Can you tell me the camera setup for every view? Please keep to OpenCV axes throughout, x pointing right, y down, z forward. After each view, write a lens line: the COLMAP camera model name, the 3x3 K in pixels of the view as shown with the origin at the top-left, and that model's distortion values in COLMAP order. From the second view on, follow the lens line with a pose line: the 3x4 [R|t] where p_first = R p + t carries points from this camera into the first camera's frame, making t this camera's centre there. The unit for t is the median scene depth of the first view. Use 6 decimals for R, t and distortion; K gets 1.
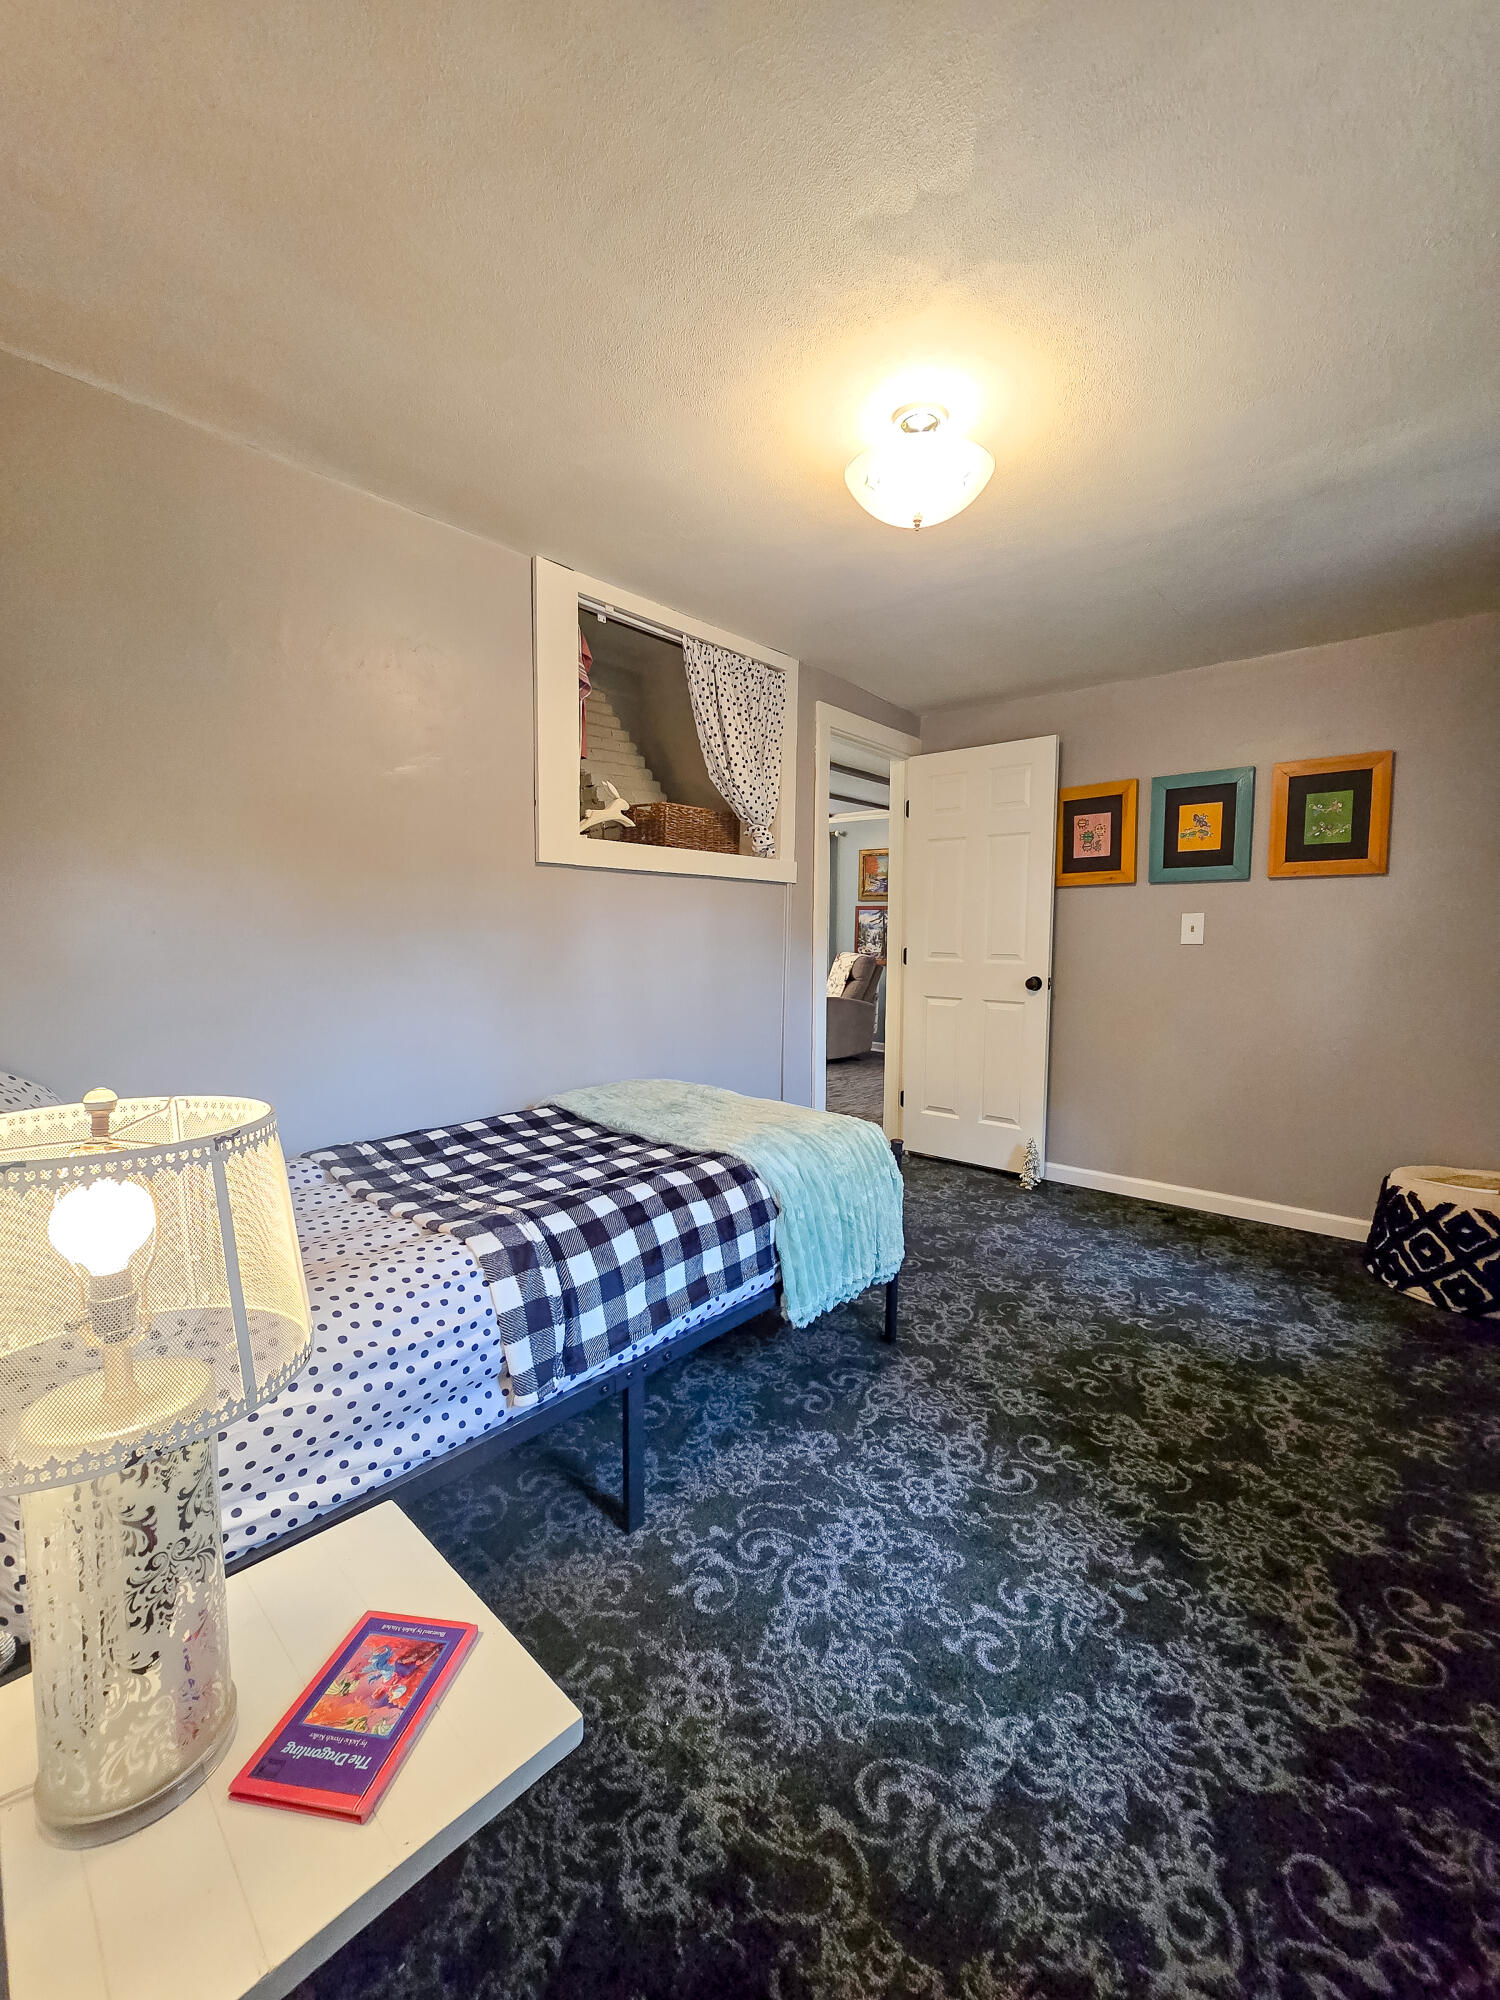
lens RADIAL K [[828.2, 0, 749.3], [0, 828.2, 994.6], [0, 0, 1]] dist [-0.002817, 0.001408]
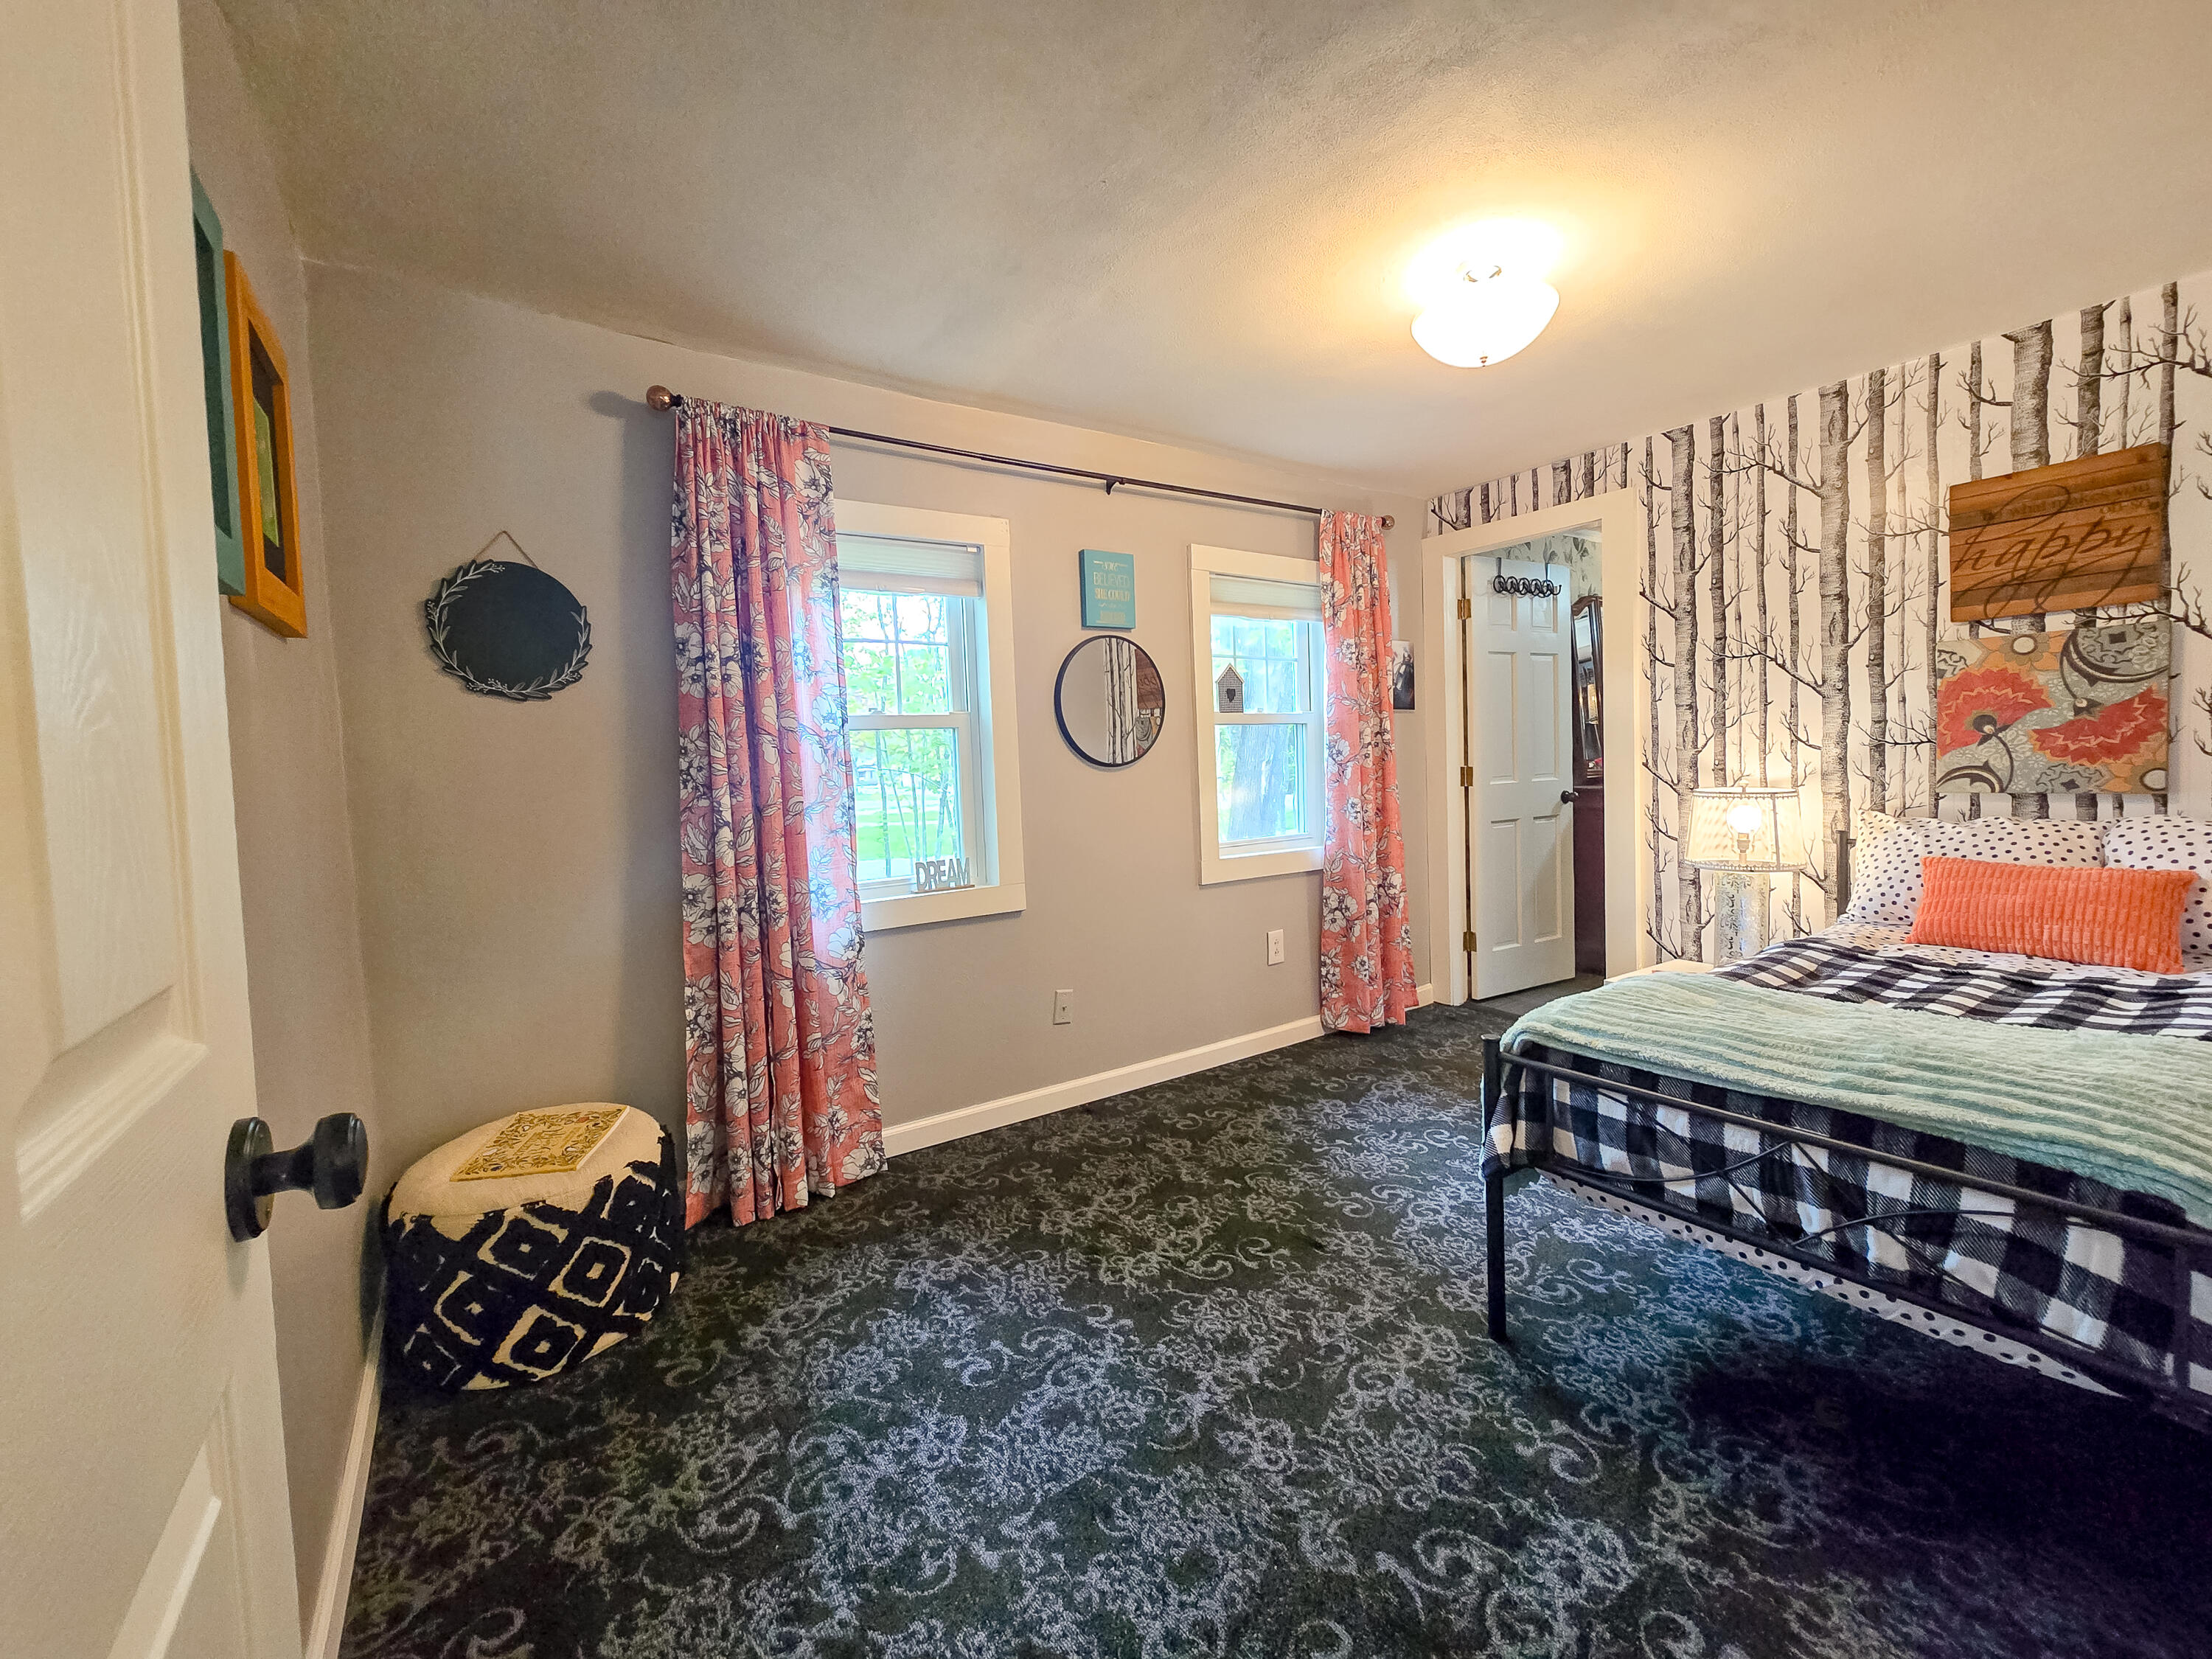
lens RADIAL K [[915.9, 0, 1105.5], [0, 915.9, 815.9], [0, 0, 1]] dist [-0.002817, 0.001408]
pose [[-0.970578, 0.007662, 0.240666, 0.318784], [0.042543, 0.989226, 0.140075, -0.135322], [-0.237000, 0.146193, -0.960447, 1.854340]]
